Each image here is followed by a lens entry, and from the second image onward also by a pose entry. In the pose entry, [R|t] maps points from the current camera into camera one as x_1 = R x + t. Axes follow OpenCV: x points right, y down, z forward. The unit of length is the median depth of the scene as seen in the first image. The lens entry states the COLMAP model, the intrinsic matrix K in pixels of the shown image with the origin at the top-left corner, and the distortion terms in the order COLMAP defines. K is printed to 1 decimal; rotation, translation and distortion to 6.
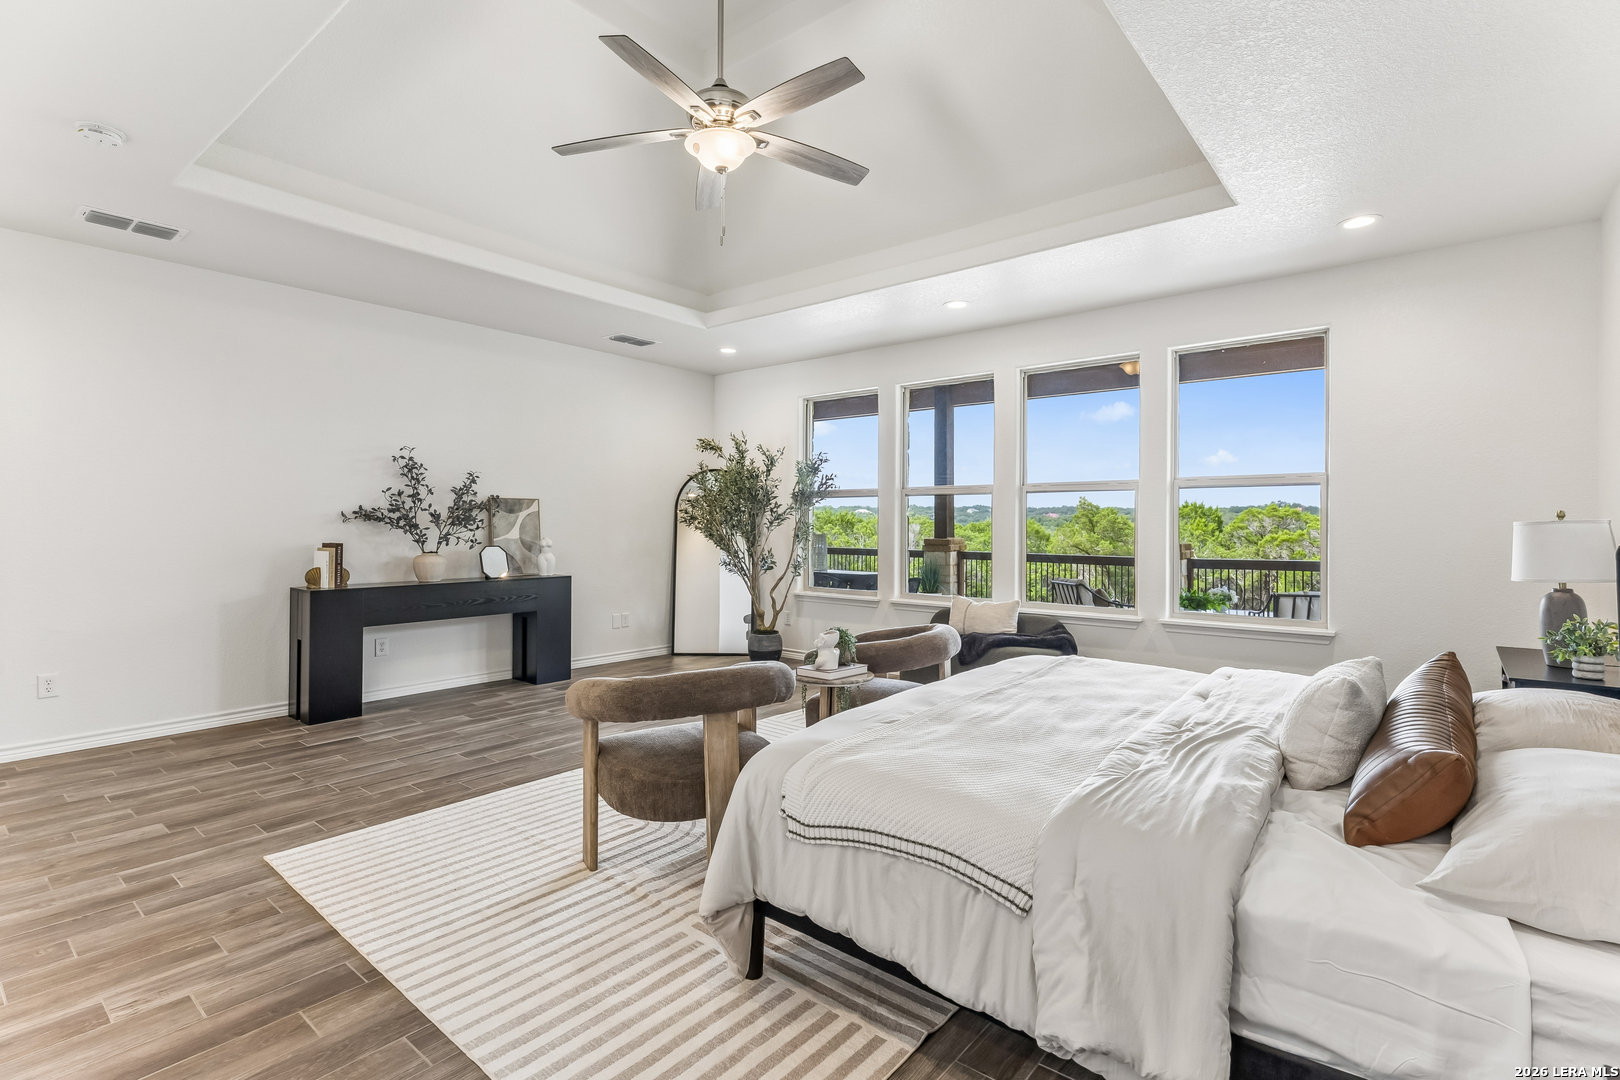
lens RADIAL K [[750.8, 0, 823.3], [0, 750.8, 518.1], [0, 0, 1]] dist [0.003682, 0.000795]
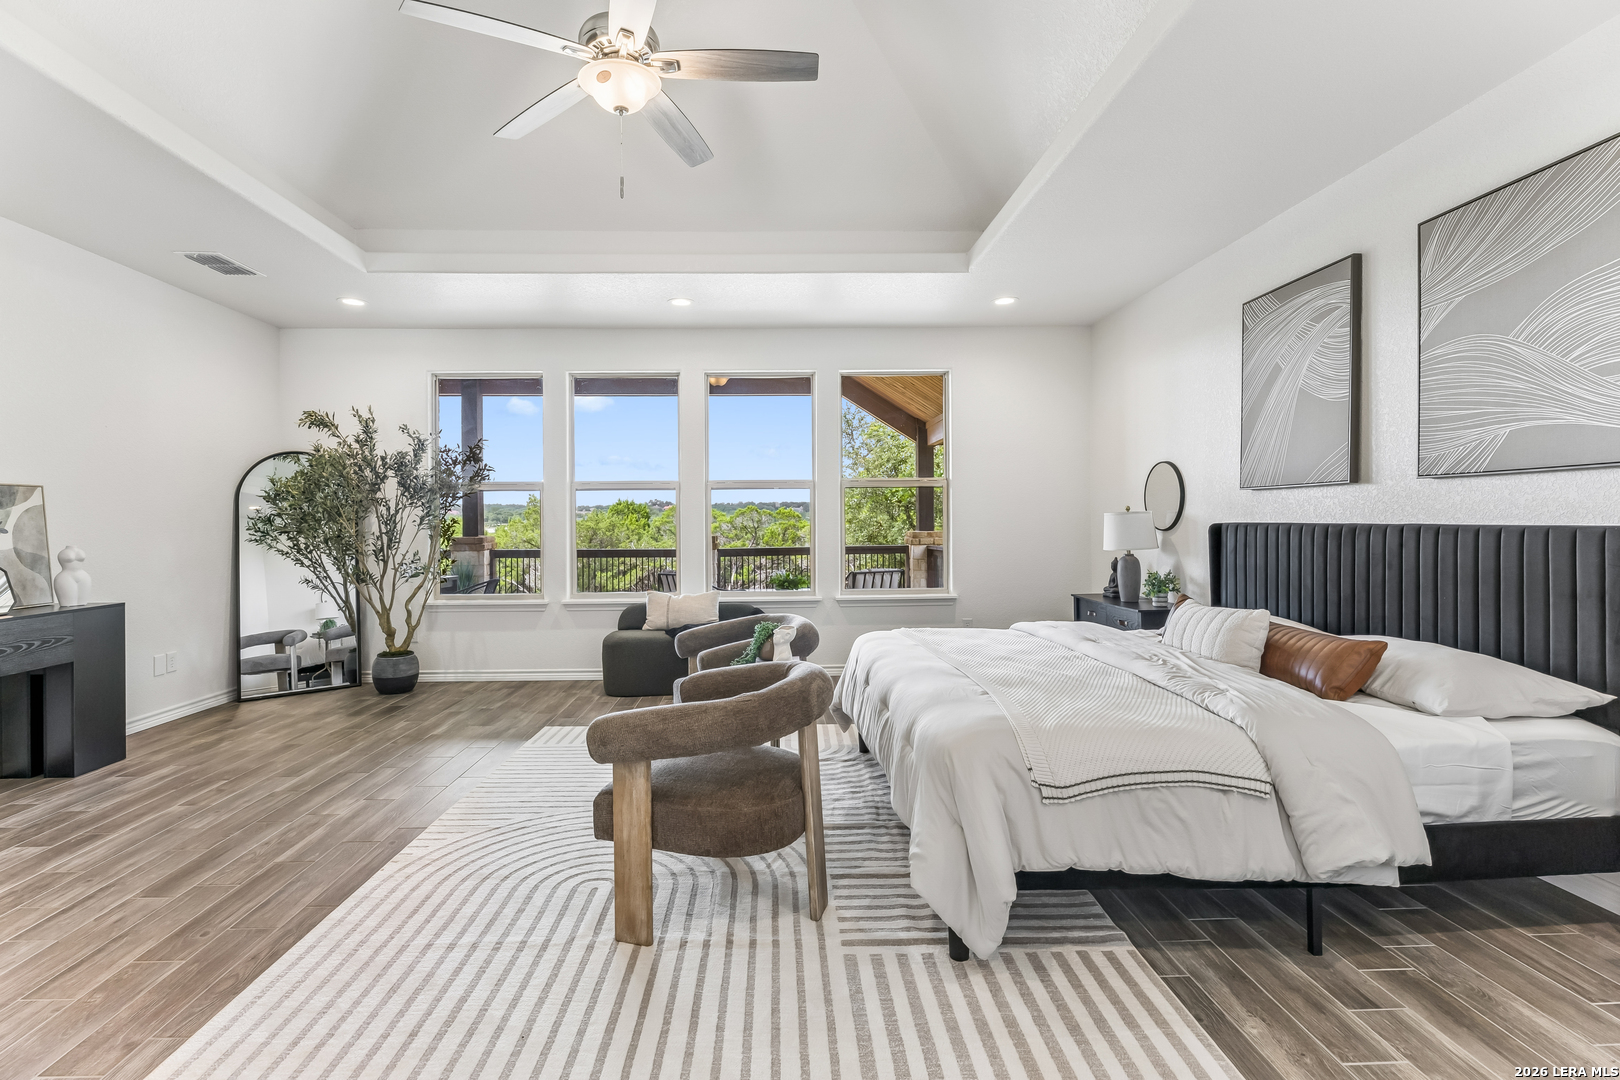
lens RADIAL K [[738.5, 0, 771.6], [0, 738.5, 517.9], [0, 0, 1]] dist [0.004697, -0.000667]
pose [[0.768097, -0.007539, 0.640290, -0.332107], [0.005069, 0.999971, 0.005693, 0.001384], [-0.640314, -0.001127, 0.768113, 0.139961]]
